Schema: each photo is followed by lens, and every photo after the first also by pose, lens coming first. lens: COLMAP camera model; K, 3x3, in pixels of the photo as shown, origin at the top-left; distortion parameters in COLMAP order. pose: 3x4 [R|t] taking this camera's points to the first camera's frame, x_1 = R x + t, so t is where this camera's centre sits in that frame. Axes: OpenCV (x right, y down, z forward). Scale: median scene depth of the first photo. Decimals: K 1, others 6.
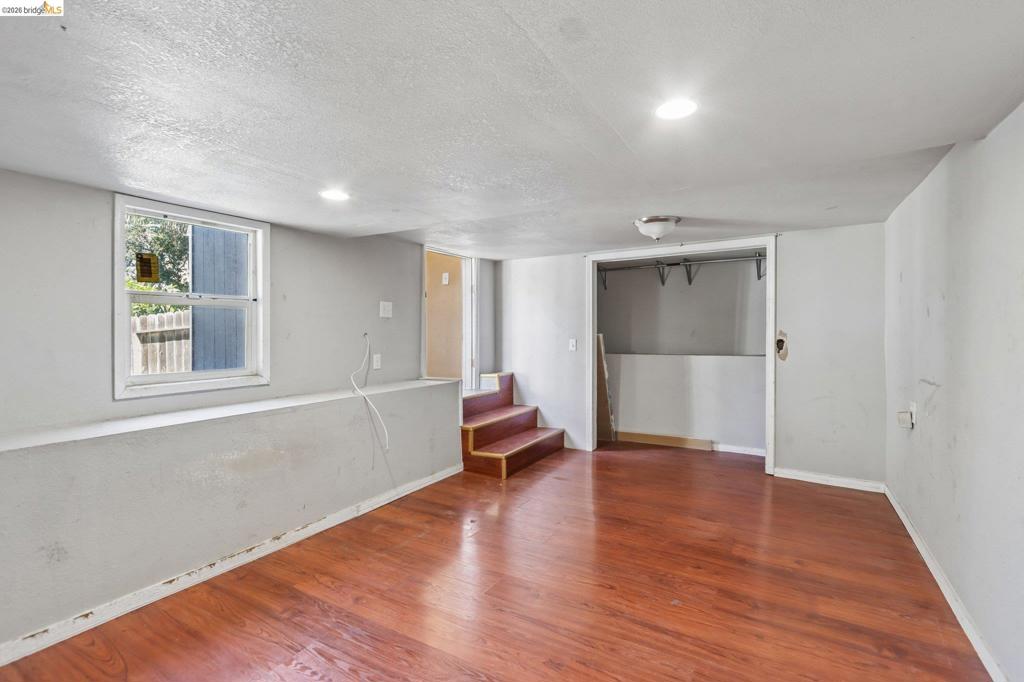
lens RADIAL K [[481.7, 0, 512.6], [0, 481.7, 337.3], [0, 0, 1]] dist [-0.000045, -0.000376]
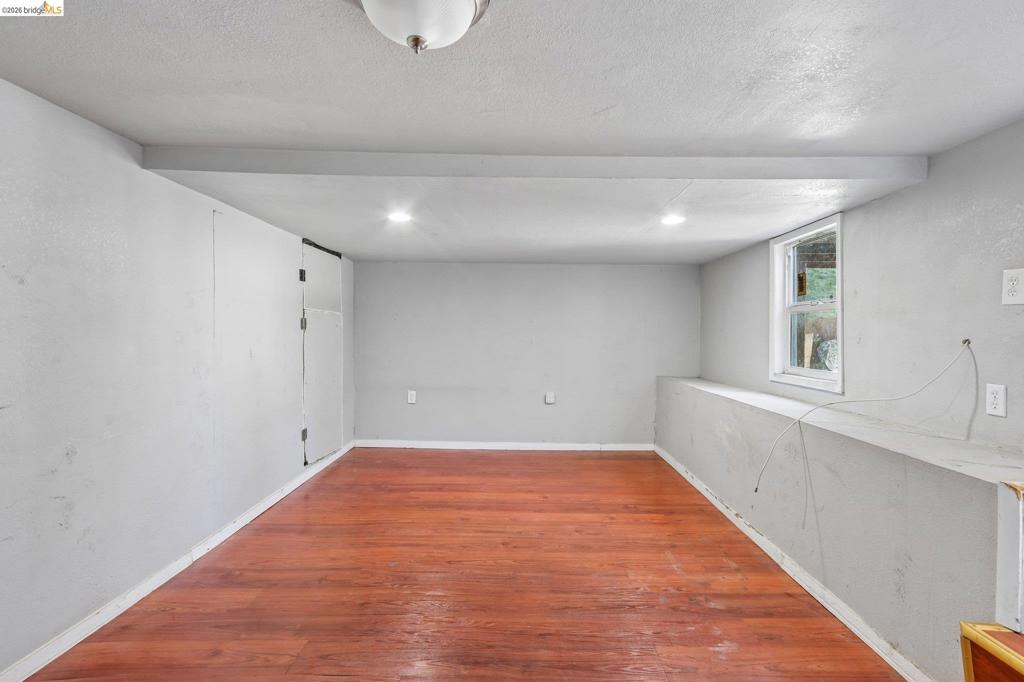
lens RADIAL K [[481.7, 0, 514.9], [0, 481.7, 337.4], [0, 0, 1]] dist [-0.000045, -0.000376]
pose [[-0.871027, -0.002431, -0.491229, 0.565402], [-0.013794, 0.999714, 0.019512, -0.019097], [0.491041, 0.023771, -0.870812, 1.848689]]
